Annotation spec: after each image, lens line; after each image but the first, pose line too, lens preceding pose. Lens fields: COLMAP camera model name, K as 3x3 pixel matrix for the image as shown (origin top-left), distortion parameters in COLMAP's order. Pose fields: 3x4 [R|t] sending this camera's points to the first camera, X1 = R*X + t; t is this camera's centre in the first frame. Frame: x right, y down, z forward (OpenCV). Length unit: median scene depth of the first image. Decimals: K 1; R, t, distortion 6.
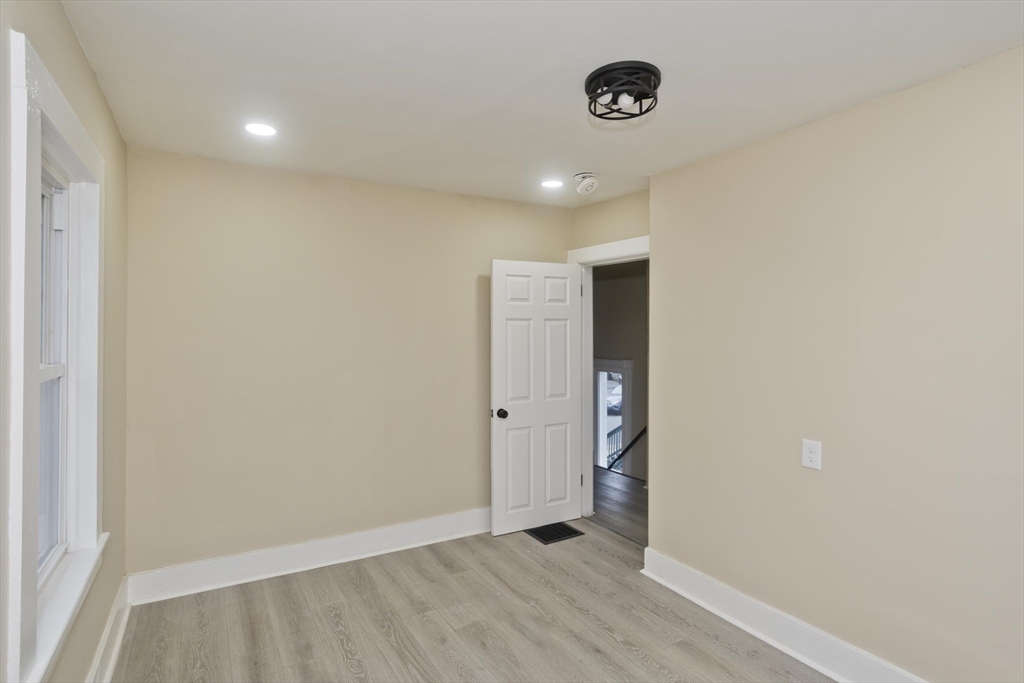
lens RADIAL K [[496.3, 0, 519.1], [0, 496.3, 320.5], [0, 0, 1]] dist [-0.048739, 0.030979]
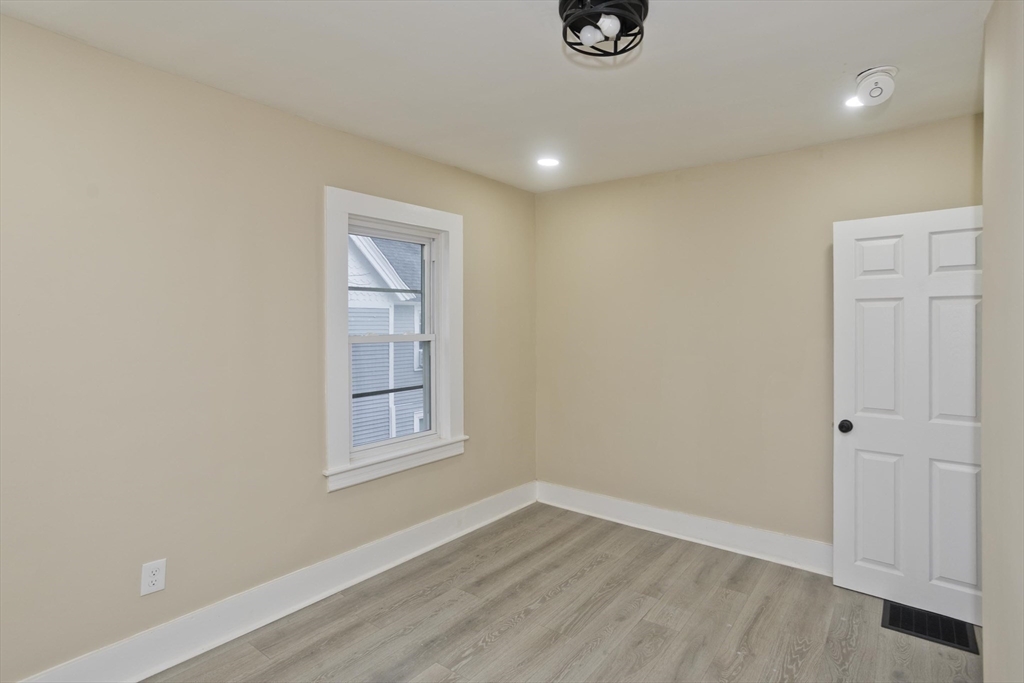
lens RADIAL K [[496.3, 0, 519.1], [0, 496.3, 320.5], [0, 0, 1]] dist [-0.048739, 0.030979]
pose [[0.411591, -0.003839, -0.911361, 0.561076], [0.021869, 0.999745, 0.005665, 0.016184], [0.911106, -0.022262, 0.411570, 0.322123]]
